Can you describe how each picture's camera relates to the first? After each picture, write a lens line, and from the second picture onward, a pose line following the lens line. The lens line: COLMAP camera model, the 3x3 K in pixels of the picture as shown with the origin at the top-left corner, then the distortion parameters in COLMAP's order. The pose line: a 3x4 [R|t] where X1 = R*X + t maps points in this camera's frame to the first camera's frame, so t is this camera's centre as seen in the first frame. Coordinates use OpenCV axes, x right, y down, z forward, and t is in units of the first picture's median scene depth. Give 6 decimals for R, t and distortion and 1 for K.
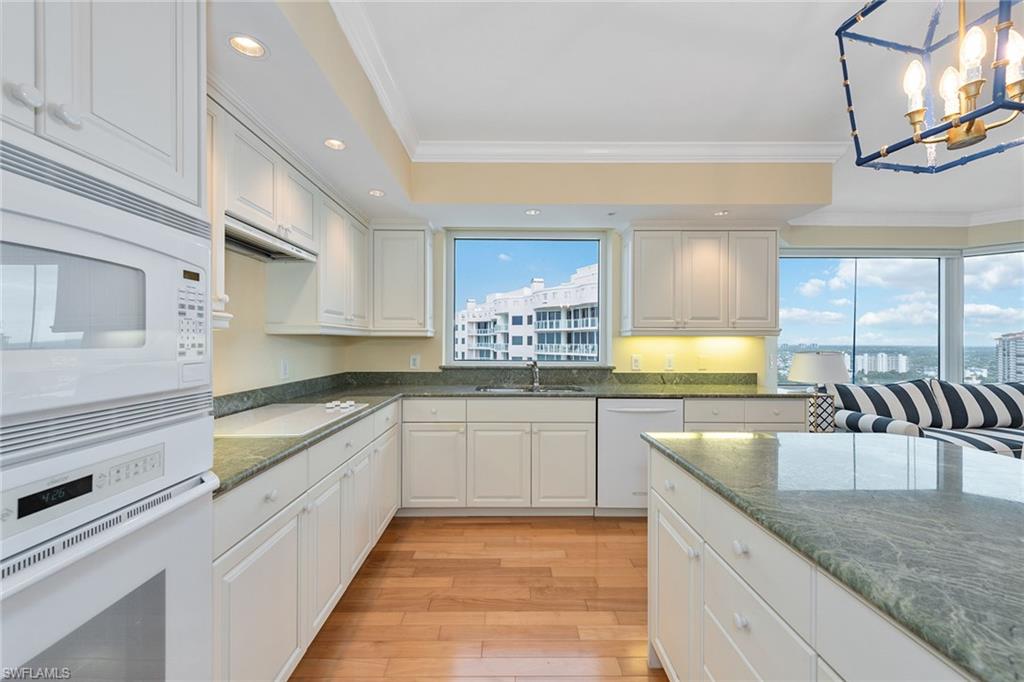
lens RADIAL K [[404.5, 0, 511.9], [0, 404.5, 335.8], [0, 0, 1]] dist [0.001058, -0.001255]
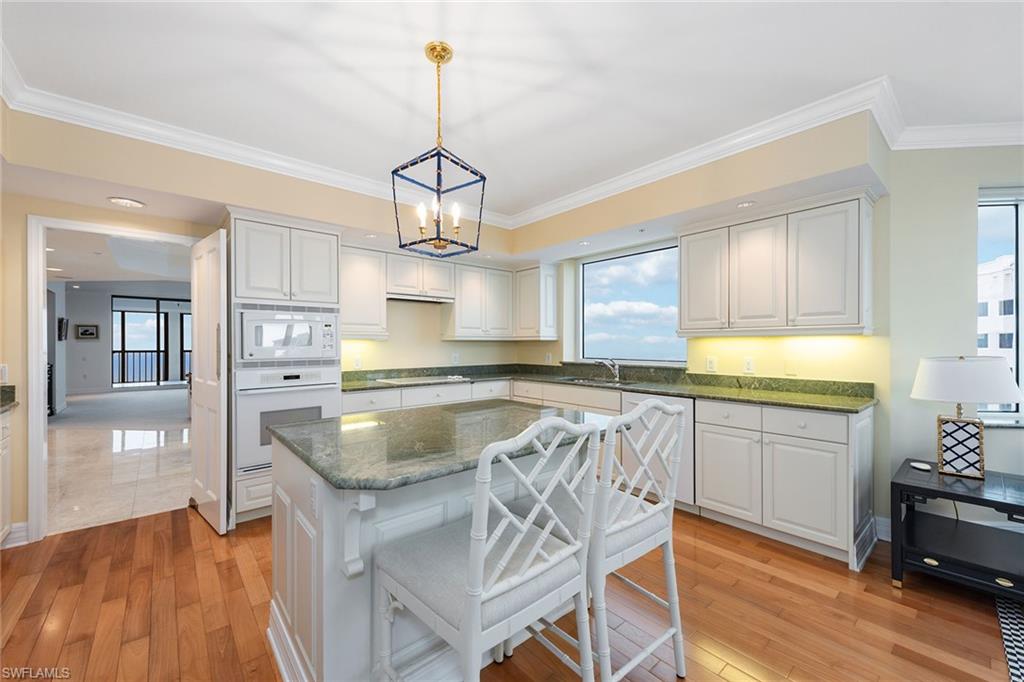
lens RADIAL K [[404.5, 0, 518.7], [0, 404.5, 344.6], [0, 0, 1]] dist [0.001058, -0.001255]
pose [[0.645633, -0.002917, -0.763642, 0.766649], [0.015004, 0.999848, 0.008866, 0.002358], [0.763500, -0.017182, 0.645579, -0.001434]]
